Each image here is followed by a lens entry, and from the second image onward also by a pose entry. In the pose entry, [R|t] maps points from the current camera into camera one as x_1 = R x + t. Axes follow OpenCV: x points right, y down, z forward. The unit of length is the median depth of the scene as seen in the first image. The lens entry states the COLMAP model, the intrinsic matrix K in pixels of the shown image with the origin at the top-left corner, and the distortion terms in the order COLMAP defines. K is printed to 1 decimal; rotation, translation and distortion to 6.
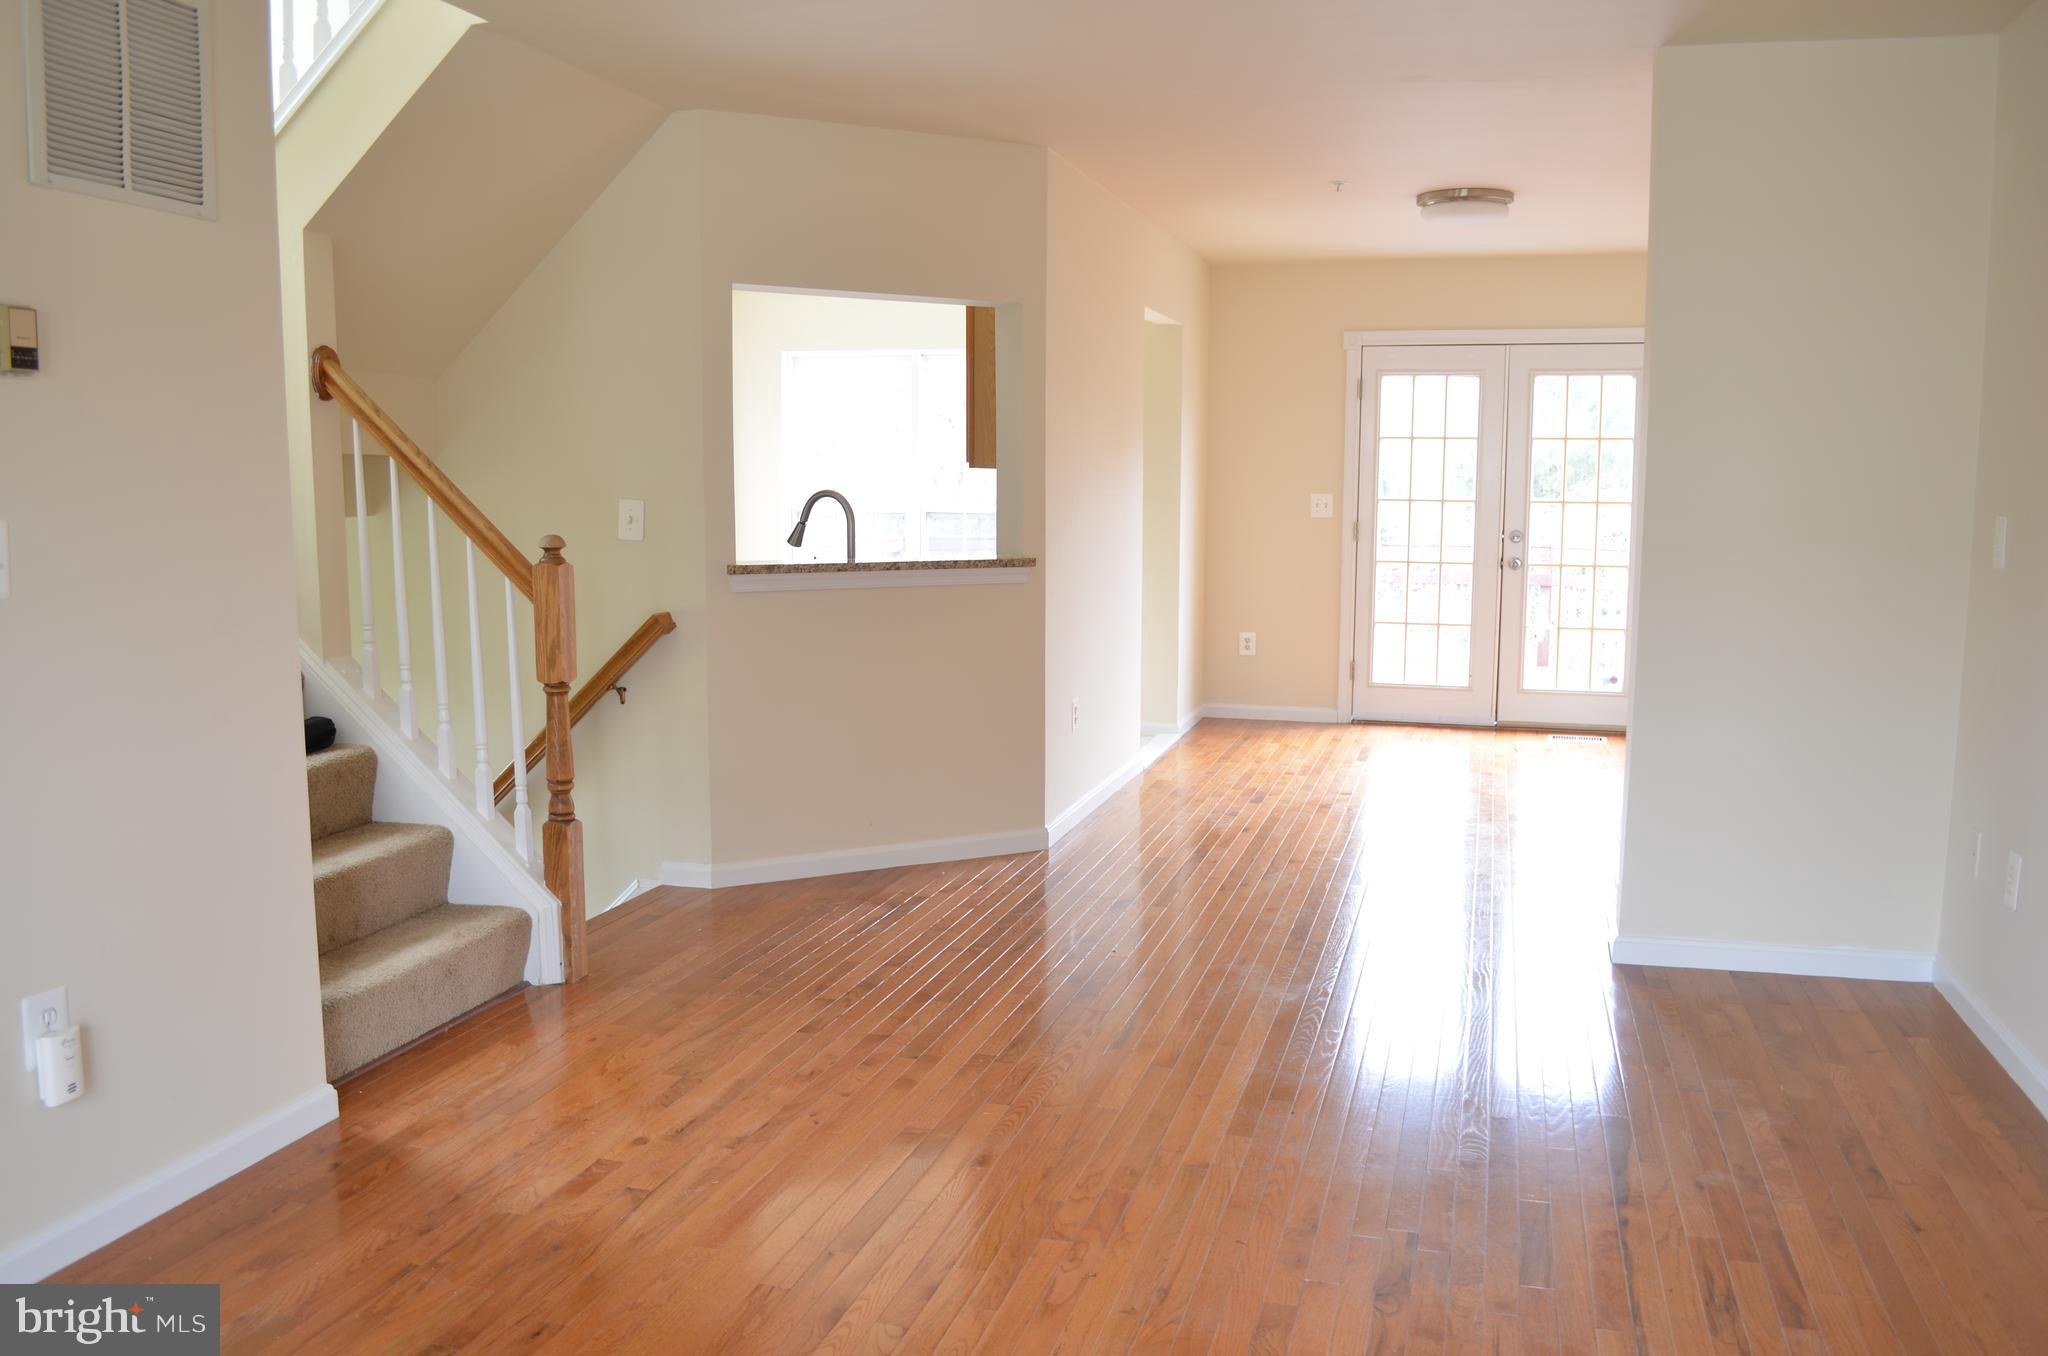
lens RADIAL K [[1564.0, 0, 1024.0], [0, 1564.0, 678.0], [0, 0, 1]] dist [-0.093705, 0.009945]
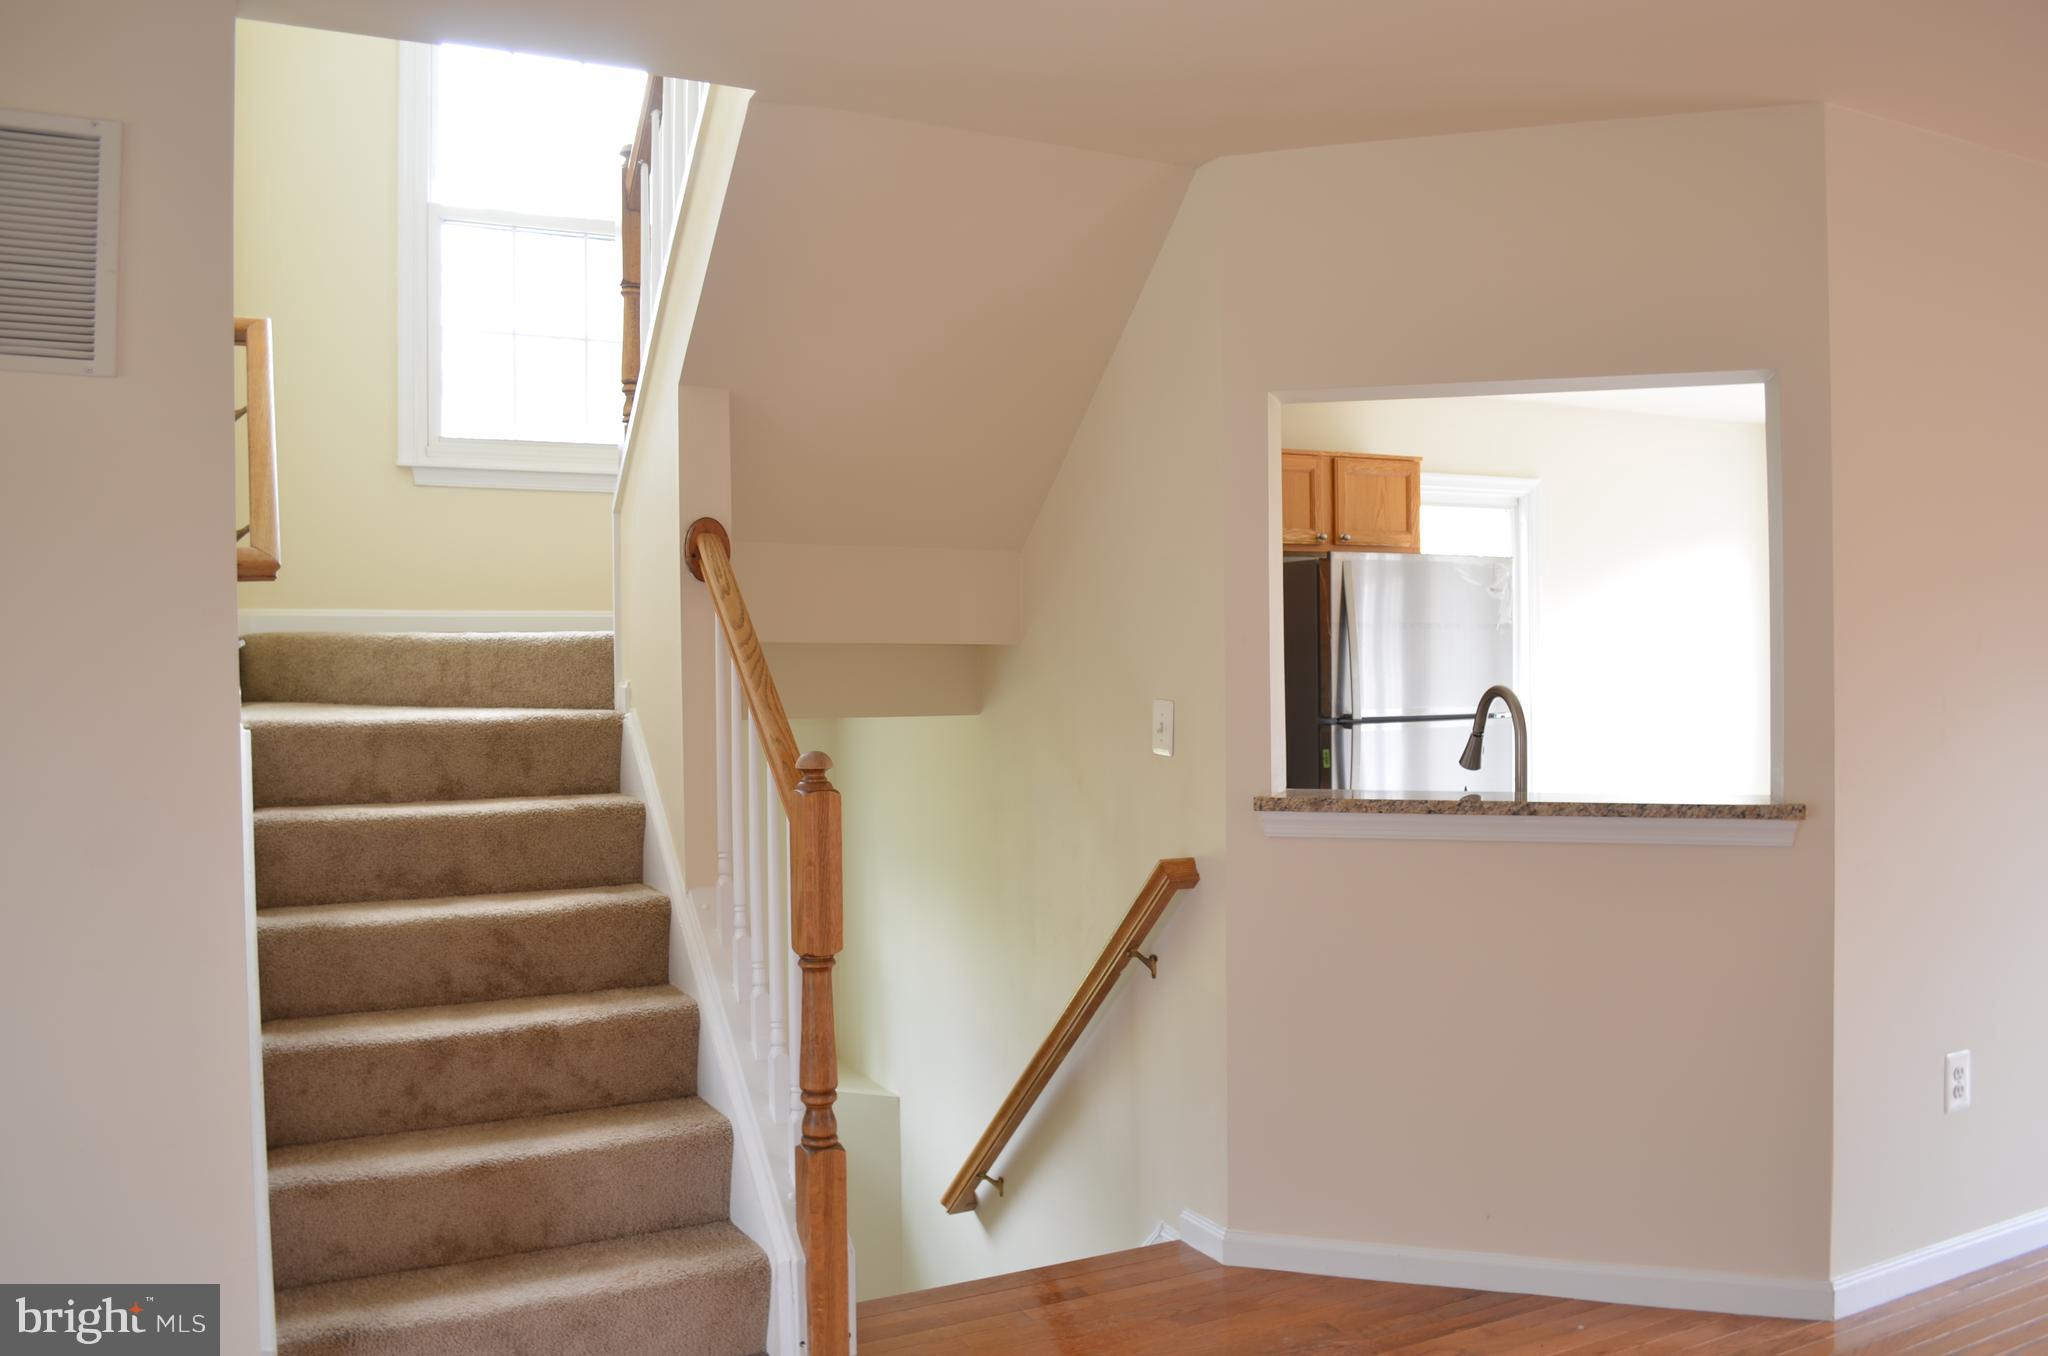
lens RADIAL K [[1564.0, 0, 1024.0], [0, 1564.0, 678.0], [0, 0, 1]] dist [-0.093705, 0.009945]
pose [[0.686503, -0.003650, -0.727118, 0.235990], [-0.081044, 0.993373, -0.081504, -0.059398], [0.722596, 0.114881, 0.681657, 0.448171]]
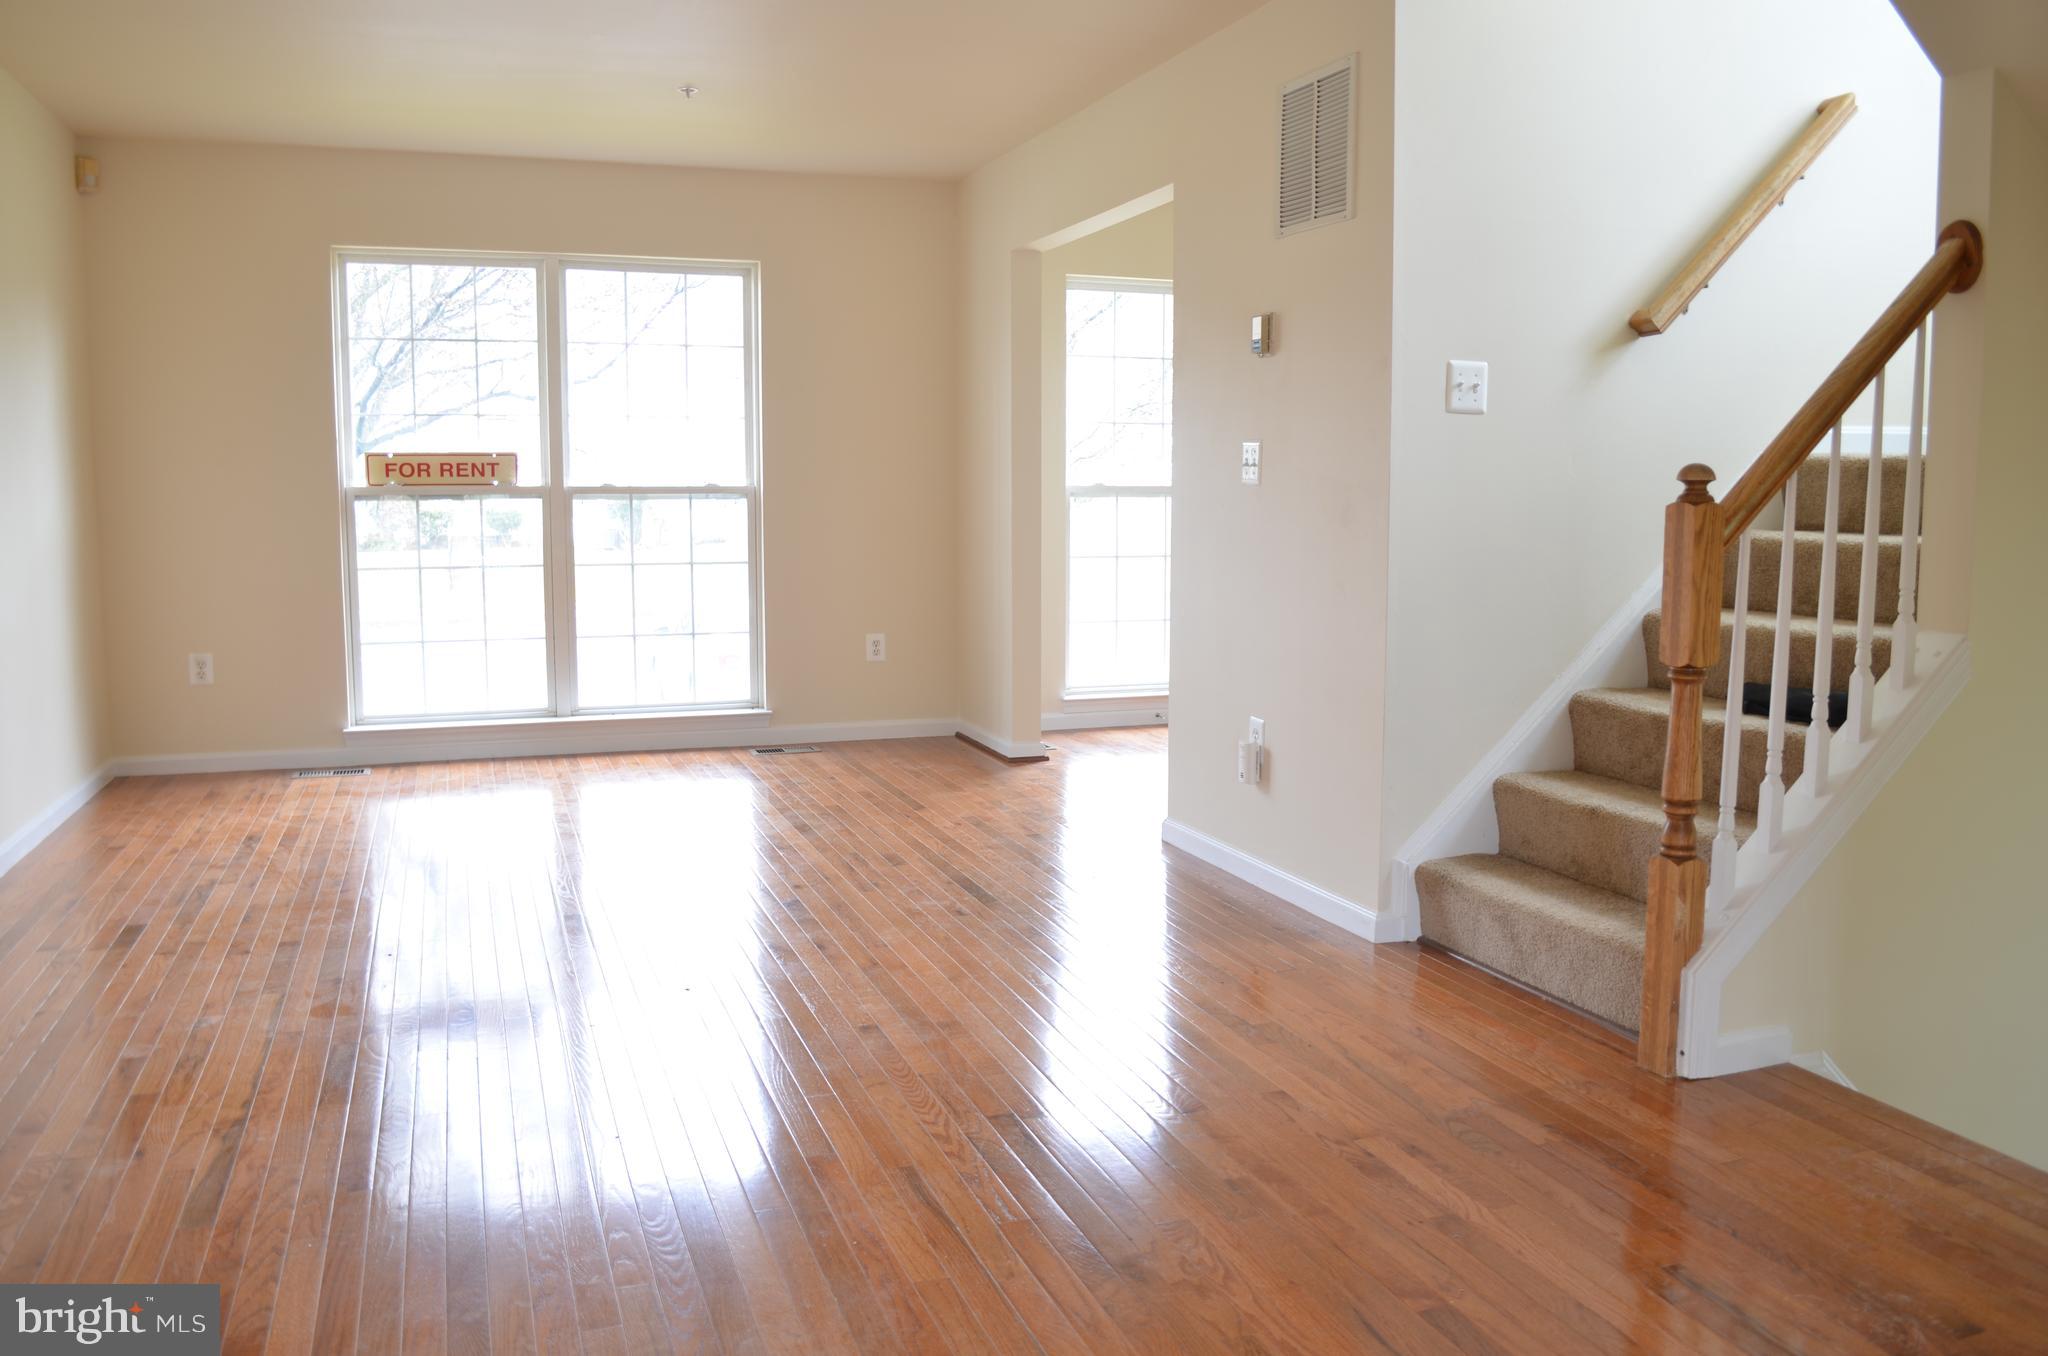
lens RADIAL K [[1564.0, 0, 1024.0], [0, 1564.0, 678.0], [0, 0, 1]] dist [-0.093705, 0.009945]
pose [[-0.798563, 0.070057, -0.597820, 0.305275], [-0.077644, 0.972916, 0.217730, -0.099939], [0.596882, 0.220288, -0.771495, 1.093899]]
